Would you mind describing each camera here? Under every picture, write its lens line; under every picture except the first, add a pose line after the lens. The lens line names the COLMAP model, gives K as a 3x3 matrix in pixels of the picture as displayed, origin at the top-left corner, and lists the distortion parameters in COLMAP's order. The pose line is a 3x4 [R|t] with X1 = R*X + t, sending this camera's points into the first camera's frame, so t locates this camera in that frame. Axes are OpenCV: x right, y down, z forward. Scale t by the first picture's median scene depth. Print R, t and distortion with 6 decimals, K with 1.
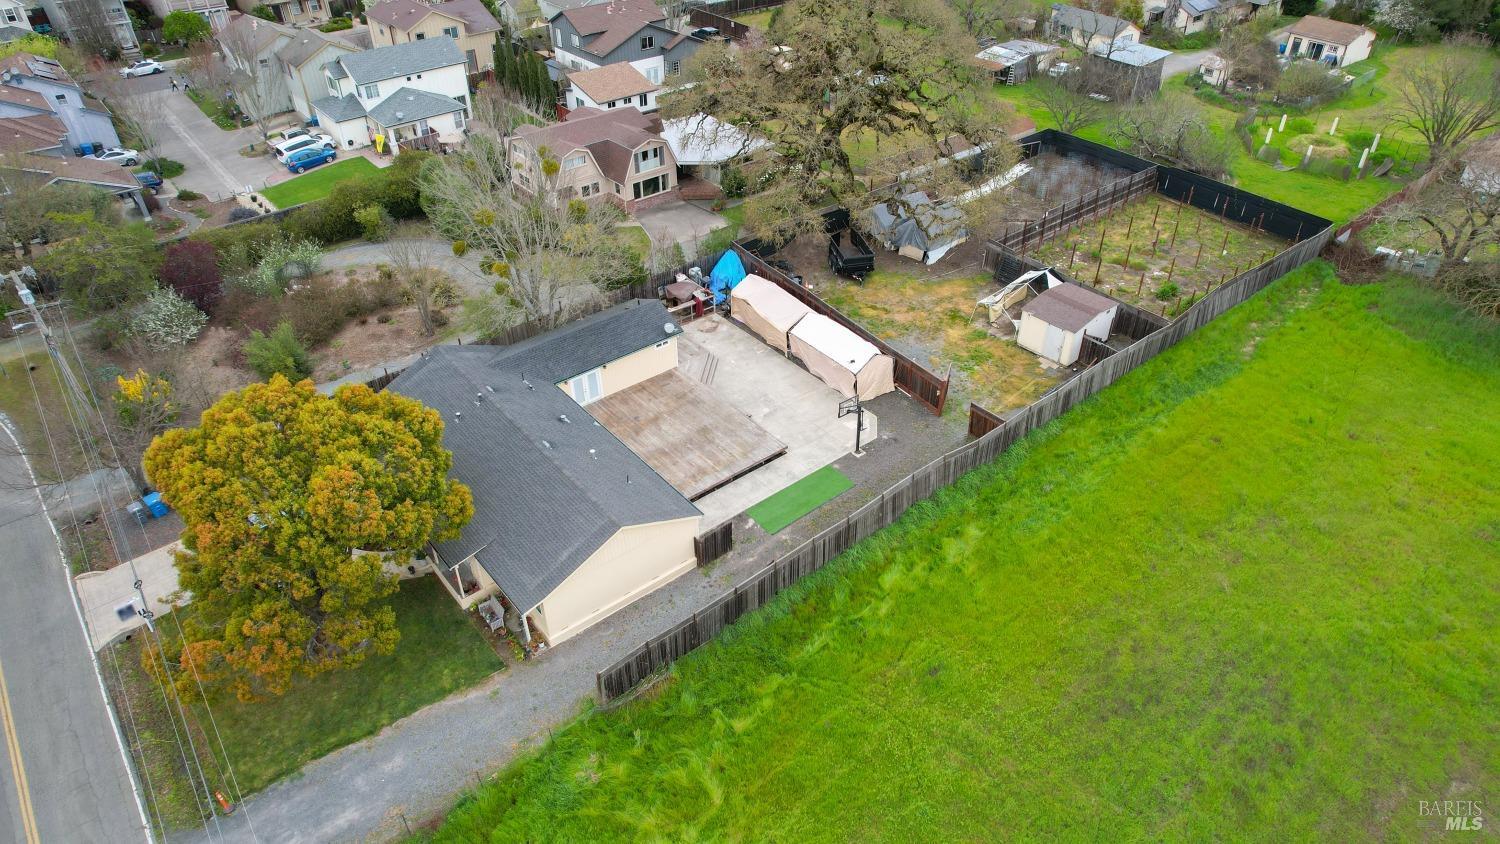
lens RADIAL K [[958.9, 0, 773.0], [0, 958.9, 426.9], [0, 0, 1]] dist [-0.082332, 0.076508]
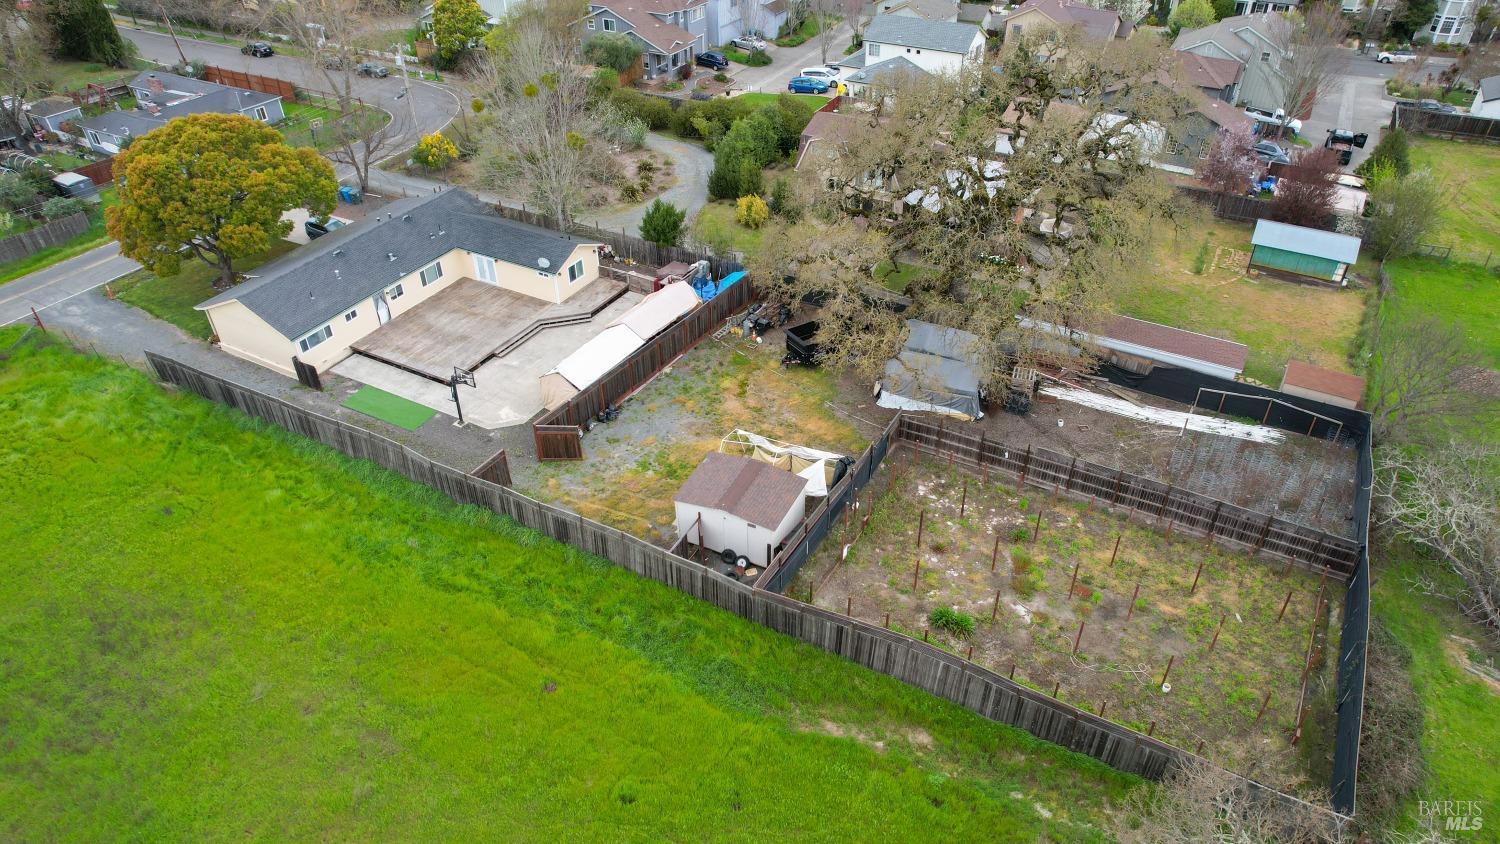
lens RADIAL K [[958.7, 0, 771.7], [0, 958.7, 428.9], [0, 0, 1]] dist [-0.073391, 0.066209]
pose [[0.370060, 0.553785, -0.745907, 0.743852], [-0.553294, 0.776356, 0.301890, -0.351069], [0.746272, 0.300989, 0.593704, 0.485492]]
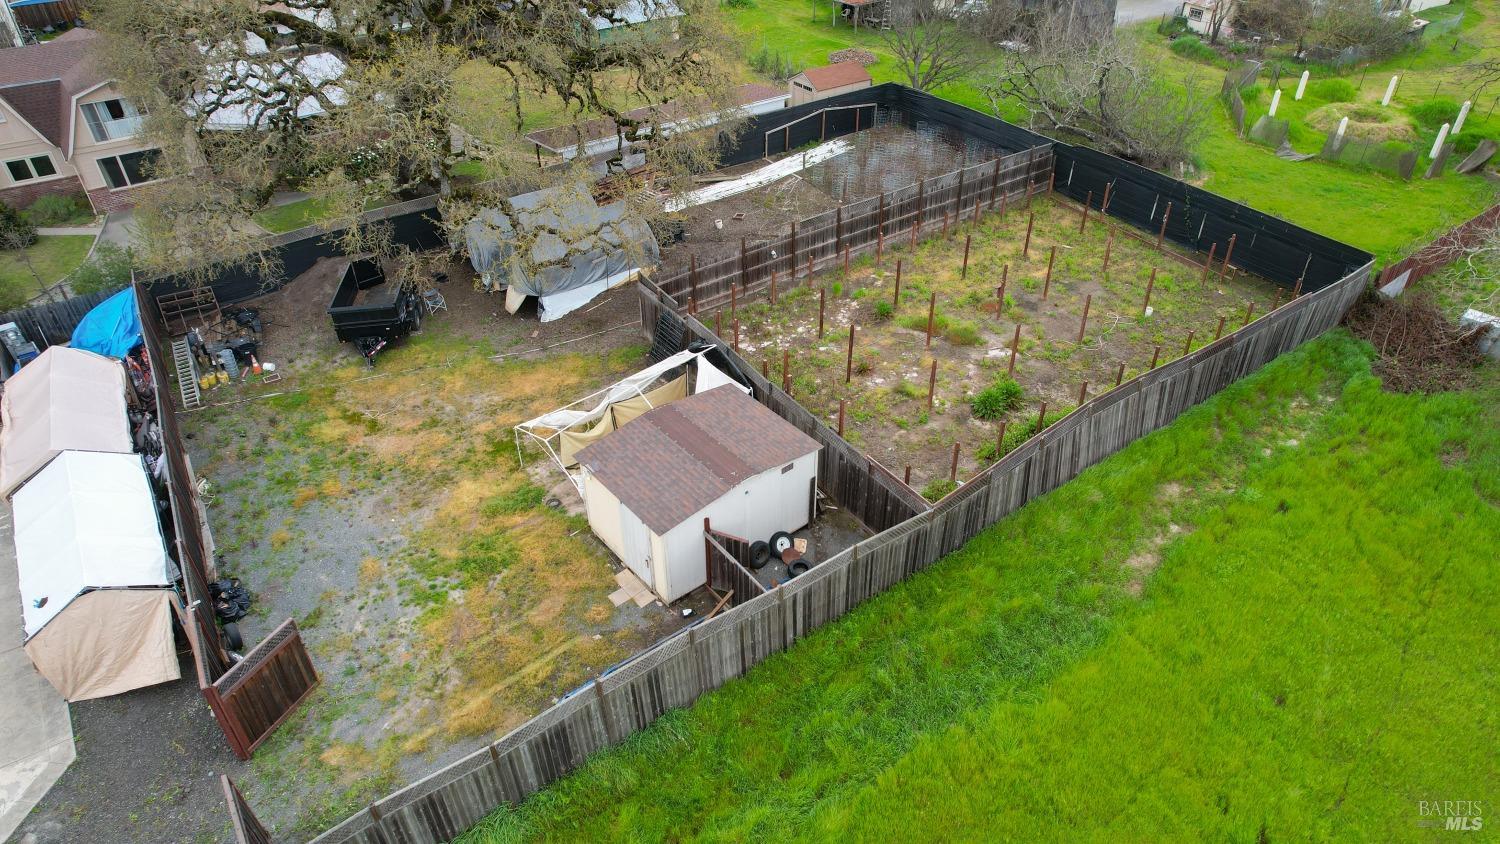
lens RADIAL K [[958.7, 0, 771.7], [0, 958.7, 428.9], [0, 0, 1]] dist [-0.073391, 0.066209]
pose [[0.998394, 0.034158, -0.045203, 0.315864], [-0.034319, 0.999407, -0.002786, -0.118570], [0.045081, 0.004333, 0.998974, 0.508066]]
